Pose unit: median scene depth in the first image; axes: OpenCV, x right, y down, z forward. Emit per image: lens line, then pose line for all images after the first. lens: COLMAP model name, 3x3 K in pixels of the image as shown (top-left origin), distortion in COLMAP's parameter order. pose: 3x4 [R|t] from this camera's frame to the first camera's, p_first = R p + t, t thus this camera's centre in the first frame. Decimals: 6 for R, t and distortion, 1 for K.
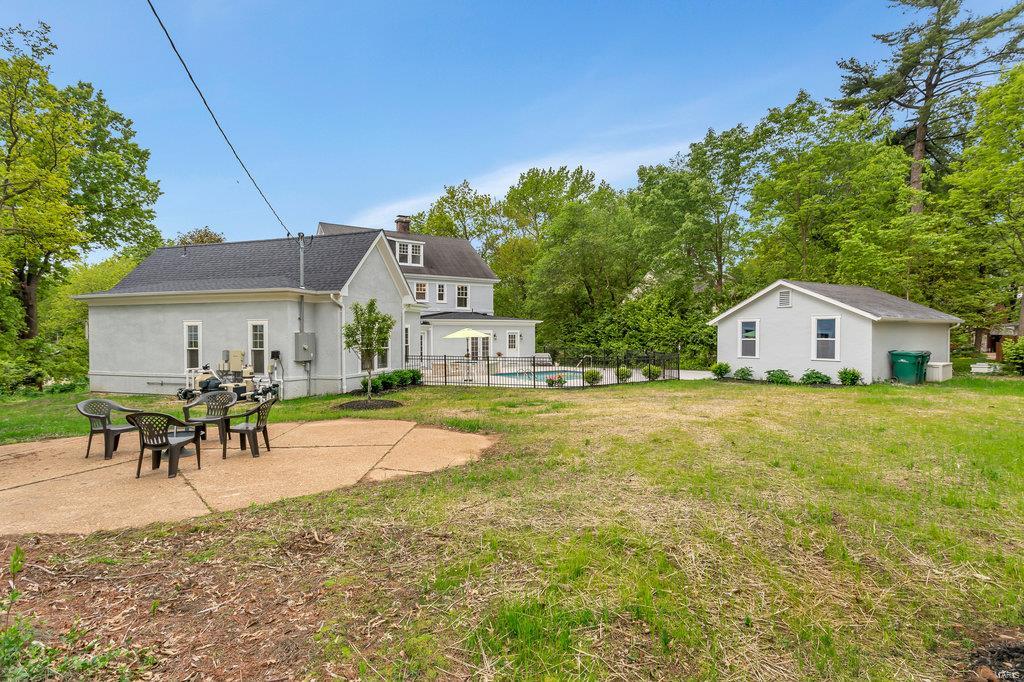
lens RADIAL K [[494.9, 0, 512.0], [0, 494.9, 341.0], [0, 0, 1]] dist [-0.003130, -0.000430]
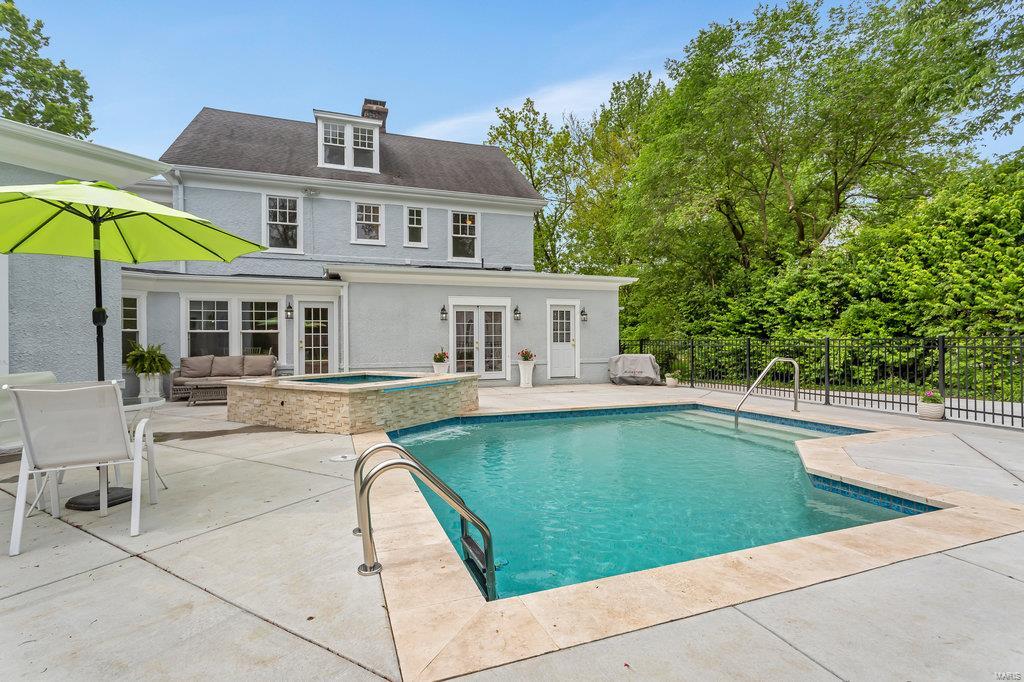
lens RADIAL K [[490.7, 0, 510.7], [0, 490.7, 337.1], [0, 0, 1]] dist [0.003679, 0.000207]
pose [[0.973268, -0.004626, -0.229624, 0.053312], [0.000040, 0.999801, -0.019972, 0.018409], [0.229671, 0.019429, 0.973074, 0.565112]]
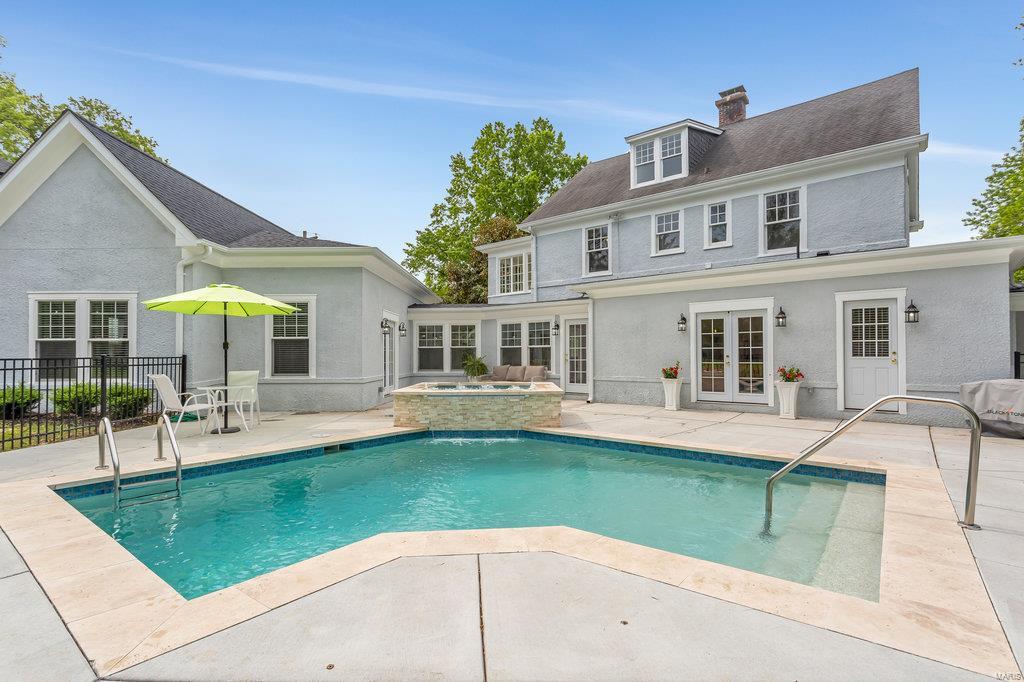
lens RADIAL K [[494.1, 0, 508.5], [0, 494.1, 346.0], [0, 0, 1]] dist [0.007506, 0.000120]
pose [[0.299445, -0.015333, -0.953990, 0.201582], [-0.008026, 0.999795, -0.018589, 0.015335], [0.954080, 0.013223, 0.299260, 0.705892]]
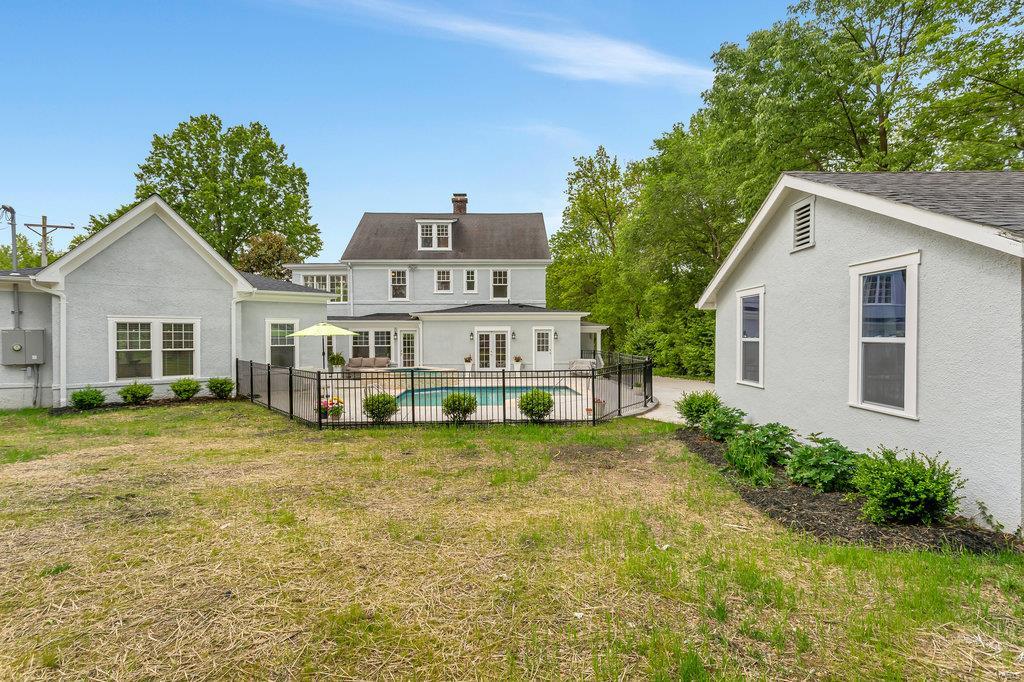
lens RADIAL K [[494.9, 0, 512.0], [0, 494.9, 341.0], [0, 0, 1]] dist [-0.003130, -0.000430]
pose [[0.857446, 0.004750, -0.514551, 0.327971], [-0.004419, 0.999988, 0.001866, -0.001451], [0.514554, 0.000674, 0.857458, 0.345712]]
